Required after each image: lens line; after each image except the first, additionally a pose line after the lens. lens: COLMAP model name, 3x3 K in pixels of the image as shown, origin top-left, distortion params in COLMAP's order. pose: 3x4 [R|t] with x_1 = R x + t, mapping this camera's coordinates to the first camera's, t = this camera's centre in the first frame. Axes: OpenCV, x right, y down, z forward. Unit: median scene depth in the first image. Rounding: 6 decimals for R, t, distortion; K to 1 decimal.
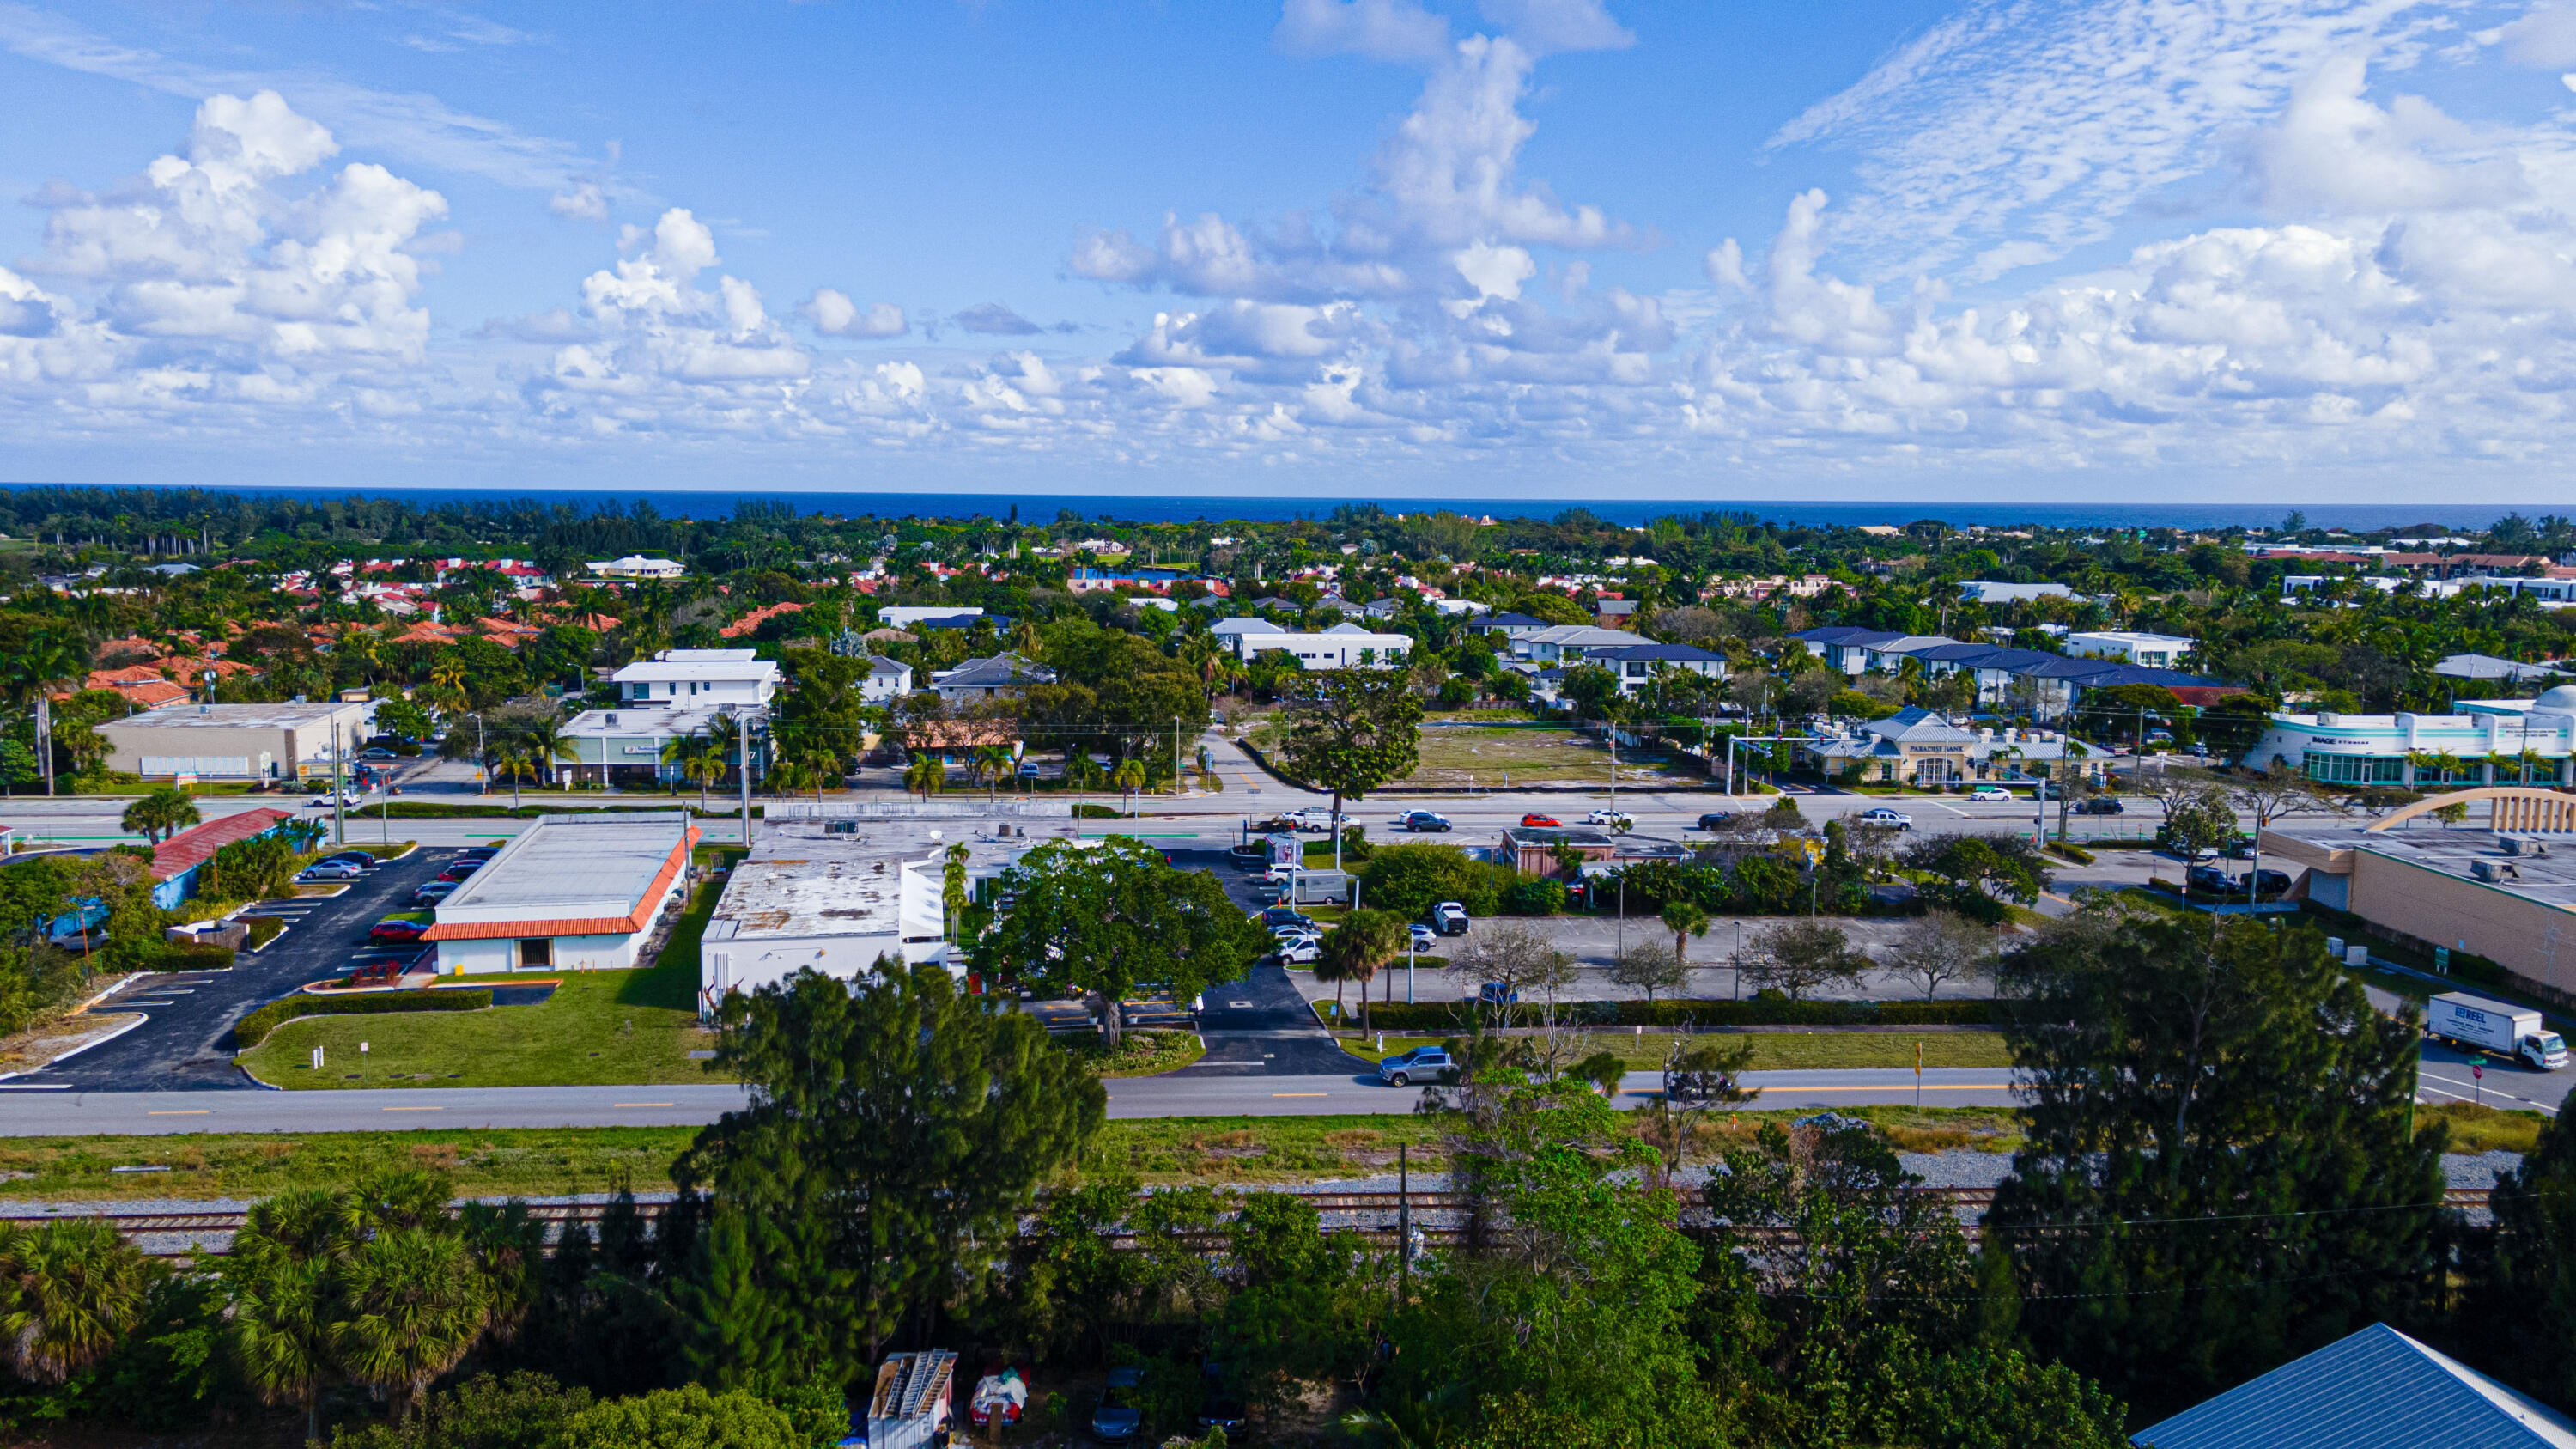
lens RADIAL K [[1865.5, 0, 1315.6], [0, 1865.5, 735.0], [0, 0, 1]] dist [0.023551, 0.031227]
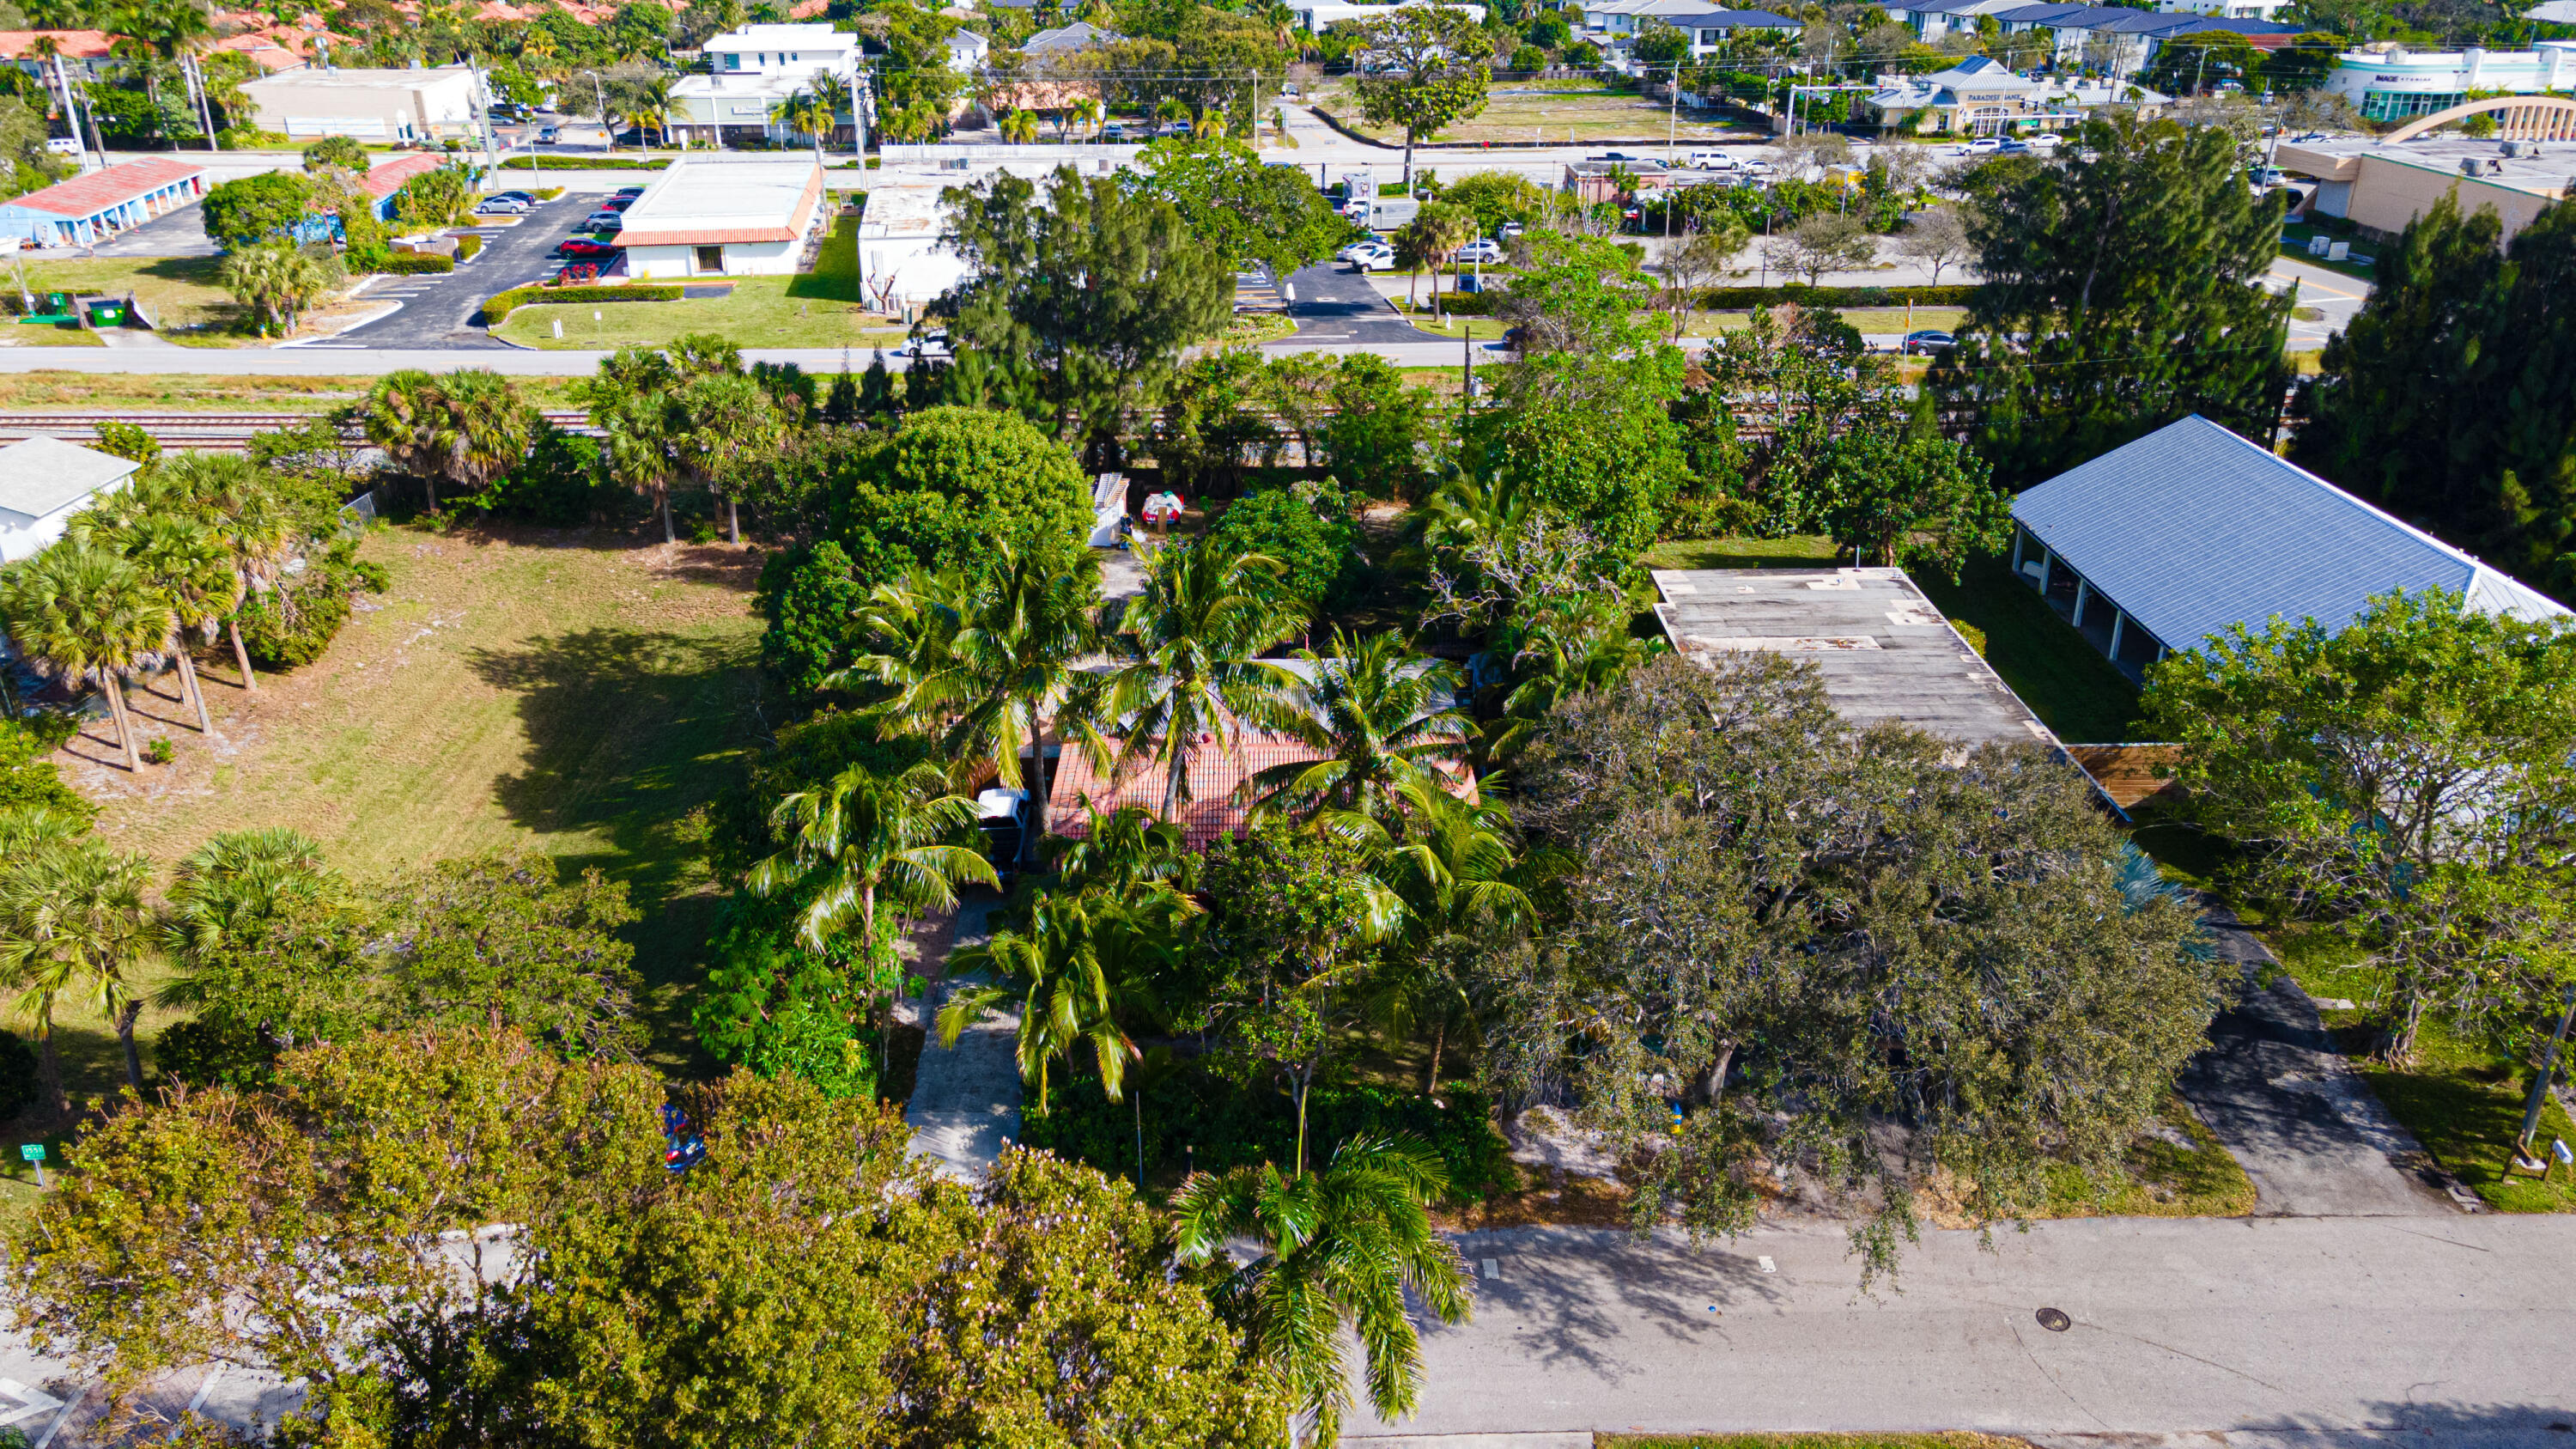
lens RADIAL K [[1865.5, 0, 1313.6], [0, 1865.5, 731.9], [0, 0, 1]] dist [0.023551, 0.031227]
pose [[0.999367, 0.001997, -0.035531, -0.004155], [0.008460, 0.956470, 0.291709, 0.038193], [0.034567, -0.291825, 0.955847, -0.103048]]
